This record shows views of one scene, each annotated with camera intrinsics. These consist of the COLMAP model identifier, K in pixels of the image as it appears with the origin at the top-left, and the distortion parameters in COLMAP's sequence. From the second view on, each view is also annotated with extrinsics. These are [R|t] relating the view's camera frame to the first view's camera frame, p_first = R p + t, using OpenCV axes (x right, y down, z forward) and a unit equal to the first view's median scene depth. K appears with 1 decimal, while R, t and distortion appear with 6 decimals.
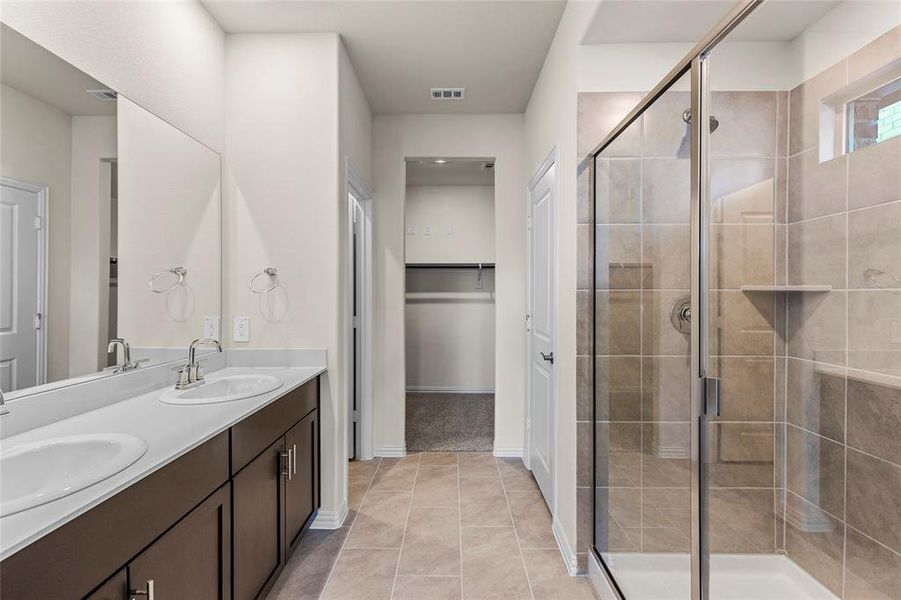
lens RADIAL K [[406.2, 0, 451.5], [0, 406.2, 301.1], [0, 0, 1]] dist [0.002455, -0.000353]
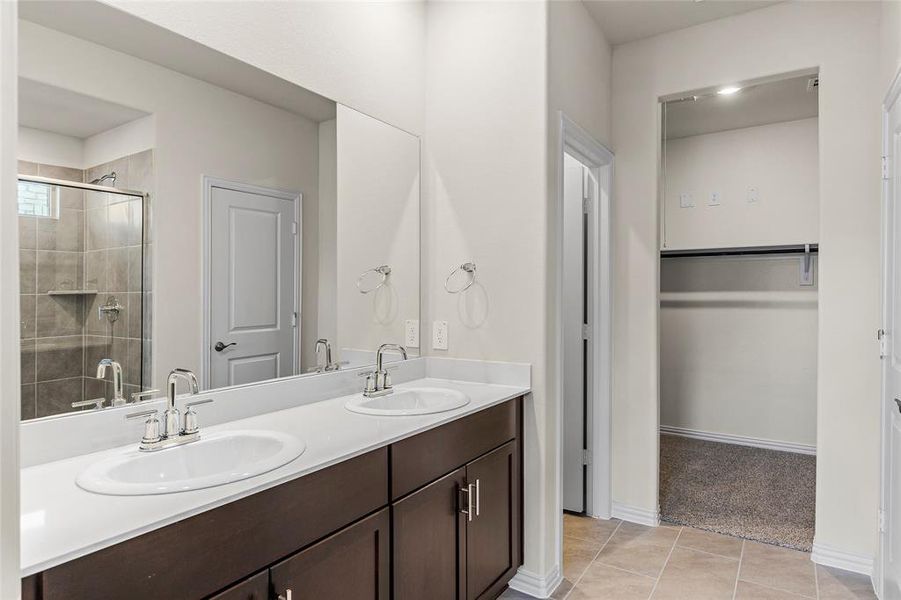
lens RADIAL K [[529.2, 0, 449.3], [0, 529.2, 305.6], [0, 0, 1]] dist [0.002832, -0.000089]
pose [[0.839560, 0.010725, -0.543161, 0.091017], [-0.008229, 0.999941, 0.007025, -0.001260], [0.543205, -0.001428, 0.839599, 0.051257]]
